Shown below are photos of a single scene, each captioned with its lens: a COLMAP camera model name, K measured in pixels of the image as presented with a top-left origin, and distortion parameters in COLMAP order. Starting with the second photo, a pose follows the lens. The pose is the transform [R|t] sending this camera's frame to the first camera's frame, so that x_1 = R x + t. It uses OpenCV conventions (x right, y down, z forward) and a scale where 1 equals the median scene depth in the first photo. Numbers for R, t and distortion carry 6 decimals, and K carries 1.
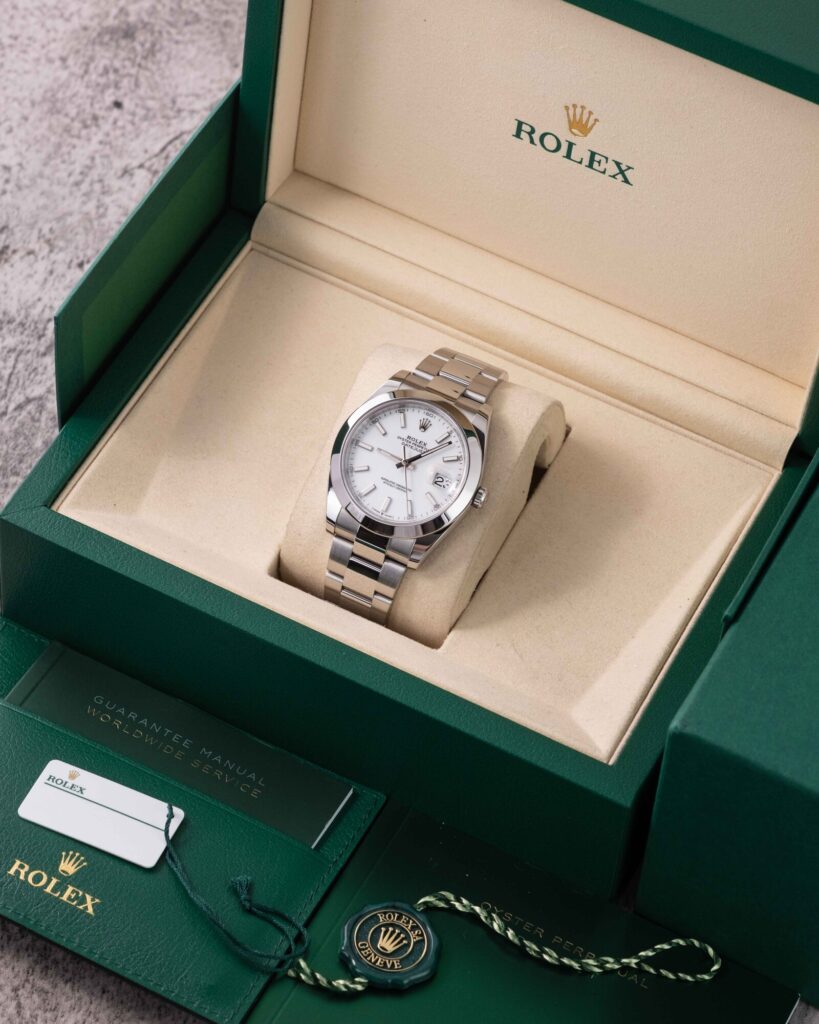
lens RADIAL K [[3751.7, 0, 409.5], [0, 3751.7, 512.0], [0, 0, 1]] dist [0.111940, 3.209612]
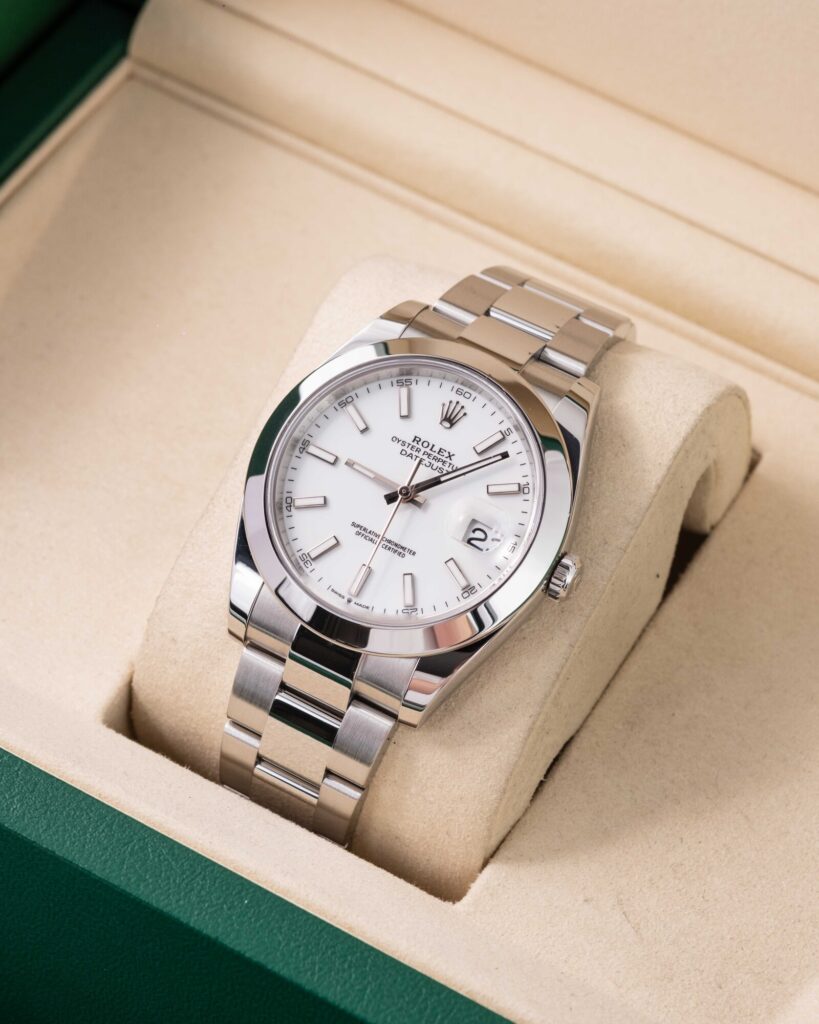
lens RADIAL K [[3751.7, 0, 409.5], [0, 3751.7, 512.0], [0, 0, 1]] dist [0.111940, 3.209612]
pose [[0.998381, 0.049698, -0.027665, 0.012184], [-0.051423, 0.996523, -0.065563, 0.019262], [0.024311, 0.066879, 0.997465, 0.536320]]
